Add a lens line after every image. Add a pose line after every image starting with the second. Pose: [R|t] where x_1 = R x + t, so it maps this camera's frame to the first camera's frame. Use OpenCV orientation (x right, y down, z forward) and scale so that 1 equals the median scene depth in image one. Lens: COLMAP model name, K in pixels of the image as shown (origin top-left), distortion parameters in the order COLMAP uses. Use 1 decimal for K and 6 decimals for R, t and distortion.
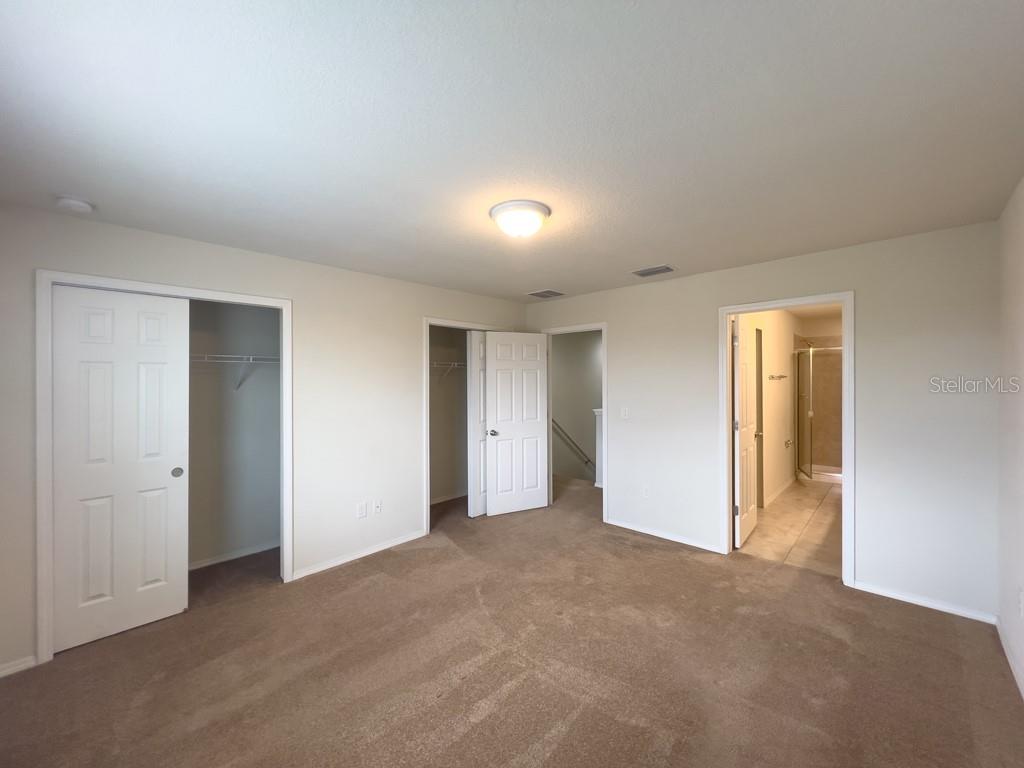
lens RADIAL K [[414.8, 0, 509.6], [0, 414.8, 378.3], [0, 0, 1]] dist [0.001245, 0.000045]
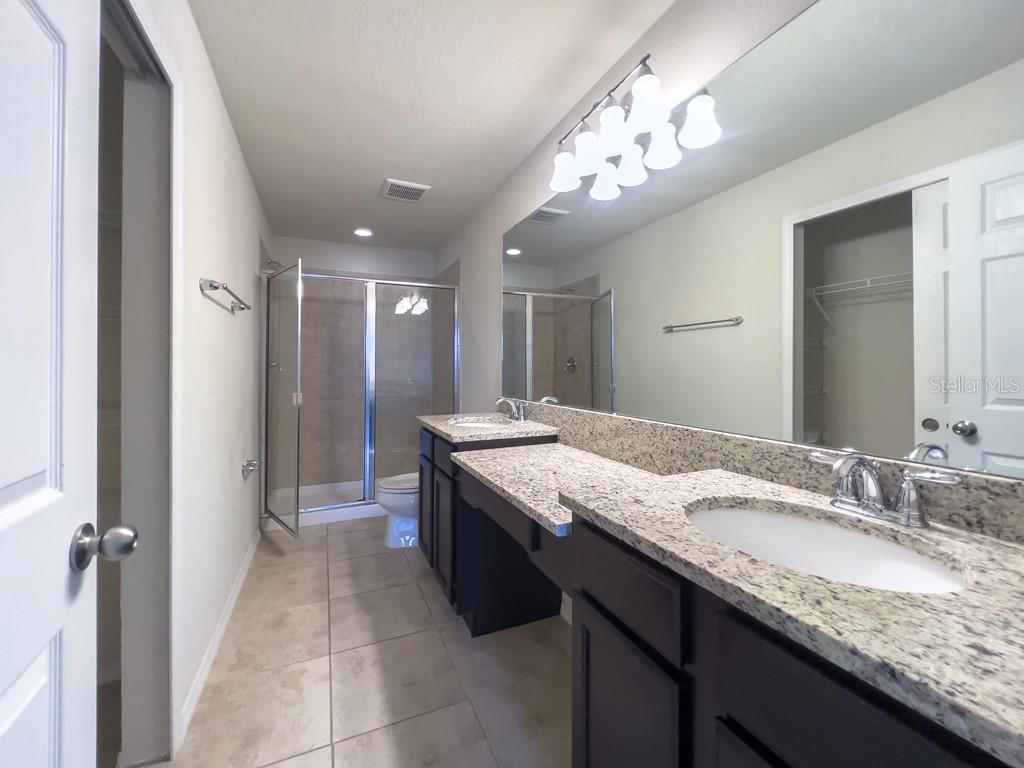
lens RADIAL K [[414.8, 0, 509.6], [0, 414.8, 378.3], [0, 0, 1]] dist [0.001245, 0.000045]
pose [[0.381052, -0.003746, 0.924546, 0.338298], [-0.016509, 0.999805, 0.010856, 0.046938], [-0.924406, -0.019400, 0.380916, 0.528372]]
